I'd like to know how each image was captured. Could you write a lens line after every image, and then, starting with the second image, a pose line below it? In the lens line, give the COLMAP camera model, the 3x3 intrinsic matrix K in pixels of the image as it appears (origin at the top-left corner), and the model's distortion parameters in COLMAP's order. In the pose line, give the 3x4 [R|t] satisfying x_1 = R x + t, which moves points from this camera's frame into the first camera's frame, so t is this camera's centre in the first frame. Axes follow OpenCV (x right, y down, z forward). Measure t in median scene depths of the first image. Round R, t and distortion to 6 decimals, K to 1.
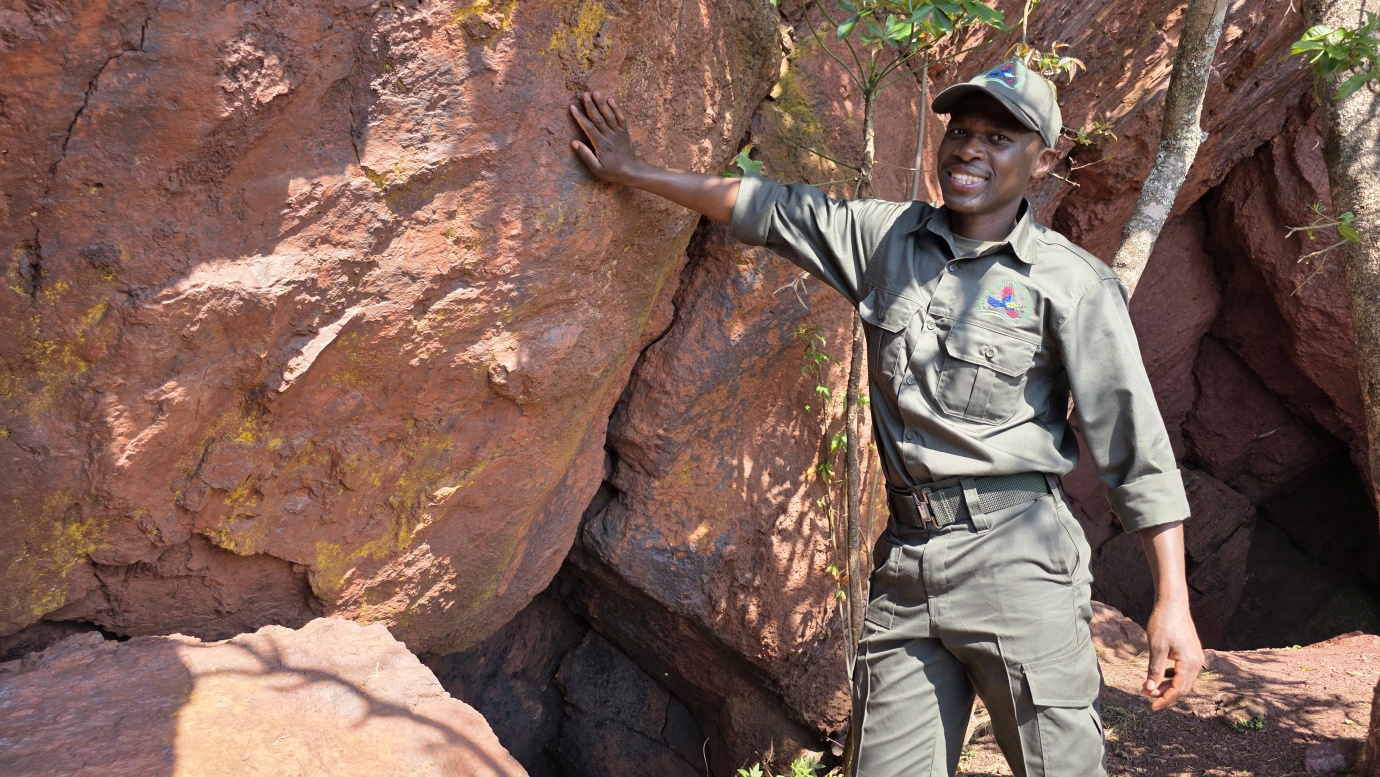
lens RADIAL K [[904.9, 0, 690.0], [0, 904.9, 388.5], [0, 0, 1]] dist [-0.016027, -0.004908]
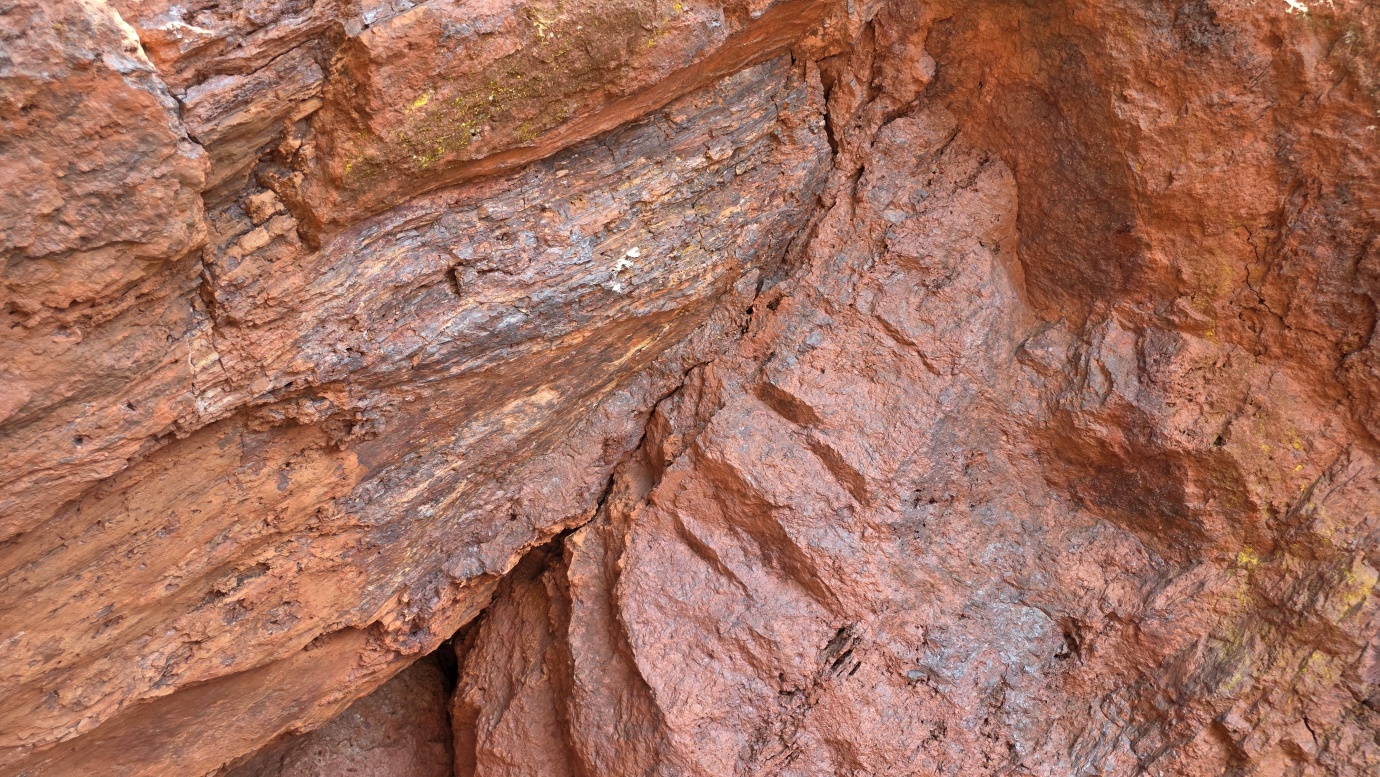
lens RADIAL K [[904.9, 0, 690.0], [0, 904.9, 388.5], [0, 0, 1]] dist [-0.016027, -0.004908]
pose [[0.862756, 0.273955, 0.424972, 0.539047], [-0.058829, 0.889176, -0.453767, -0.179674], [-0.502187, 0.366490, 0.783259, 0.706486]]
